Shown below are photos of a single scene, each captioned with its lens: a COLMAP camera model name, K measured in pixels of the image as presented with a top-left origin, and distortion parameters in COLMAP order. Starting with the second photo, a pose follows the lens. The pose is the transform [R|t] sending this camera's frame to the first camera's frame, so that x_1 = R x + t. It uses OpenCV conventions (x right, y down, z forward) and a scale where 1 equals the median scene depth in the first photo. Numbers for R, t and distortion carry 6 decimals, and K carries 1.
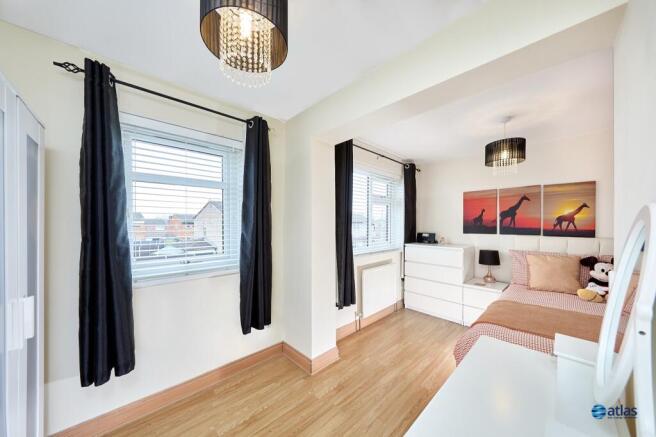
lens RADIAL K [[223.1, 0, 326.1], [0, 223.1, 224.3], [0, 0, 1]] dist [0.000379, 0.000029]
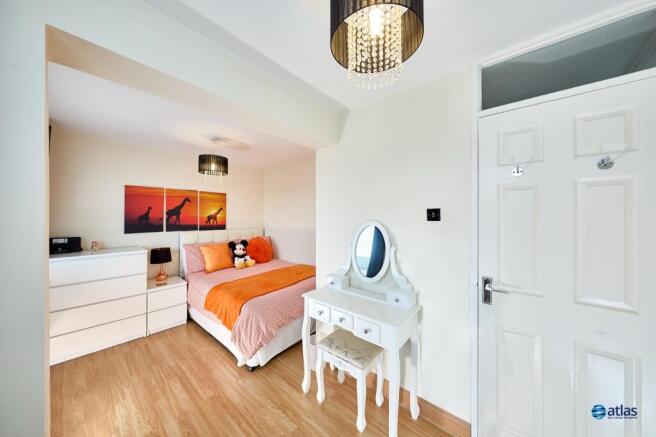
lens RADIAL K [[223.1, 0, 326.0], [0, 223.1, 214.6], [0, 0, 1]] dist [0.000379, 0.000029]
pose [[-0.104333, 0.001907, 0.994541, -0.365037], [0.001231, 0.999998, -0.001789, -0.034963], [-0.994542, 0.001038, -0.104335, 0.384591]]
